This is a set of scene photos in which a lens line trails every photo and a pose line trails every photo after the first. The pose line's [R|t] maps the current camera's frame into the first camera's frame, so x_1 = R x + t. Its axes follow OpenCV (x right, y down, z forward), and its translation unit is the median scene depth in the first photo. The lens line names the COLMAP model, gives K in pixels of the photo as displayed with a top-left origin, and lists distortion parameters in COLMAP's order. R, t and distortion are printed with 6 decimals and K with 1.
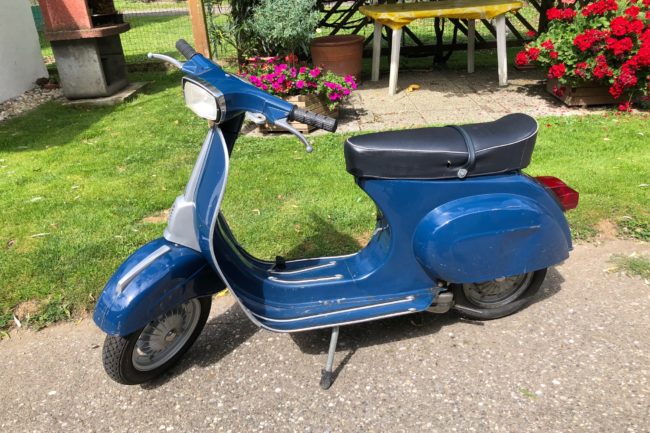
lens RADIAL K [[524.7, 0, 325.0], [0, 524.7, 216.5], [0, 0, 1]] dist [0.017364, -0.010737]
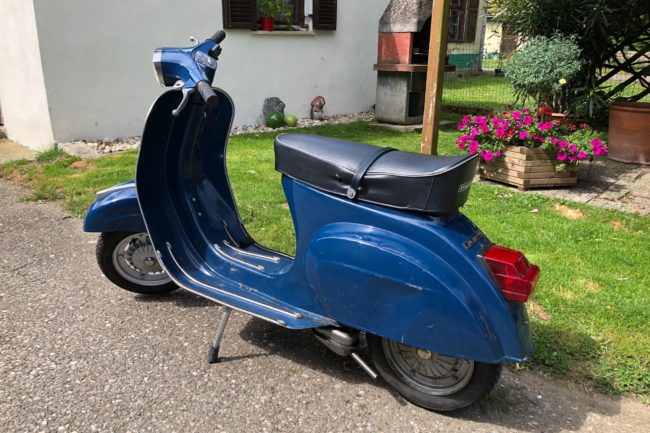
lens RADIAL K [[524.7, 0, 325.0], [0, 524.7, 216.5], [0, 0, 1]] dist [0.017364, -0.010737]
pose [[0.708168, 0.286134, -0.645465, 0.331707], [-0.354147, 0.934832, 0.025860, -0.021779], [0.610801, 0.210276, 0.763352, 0.125915]]
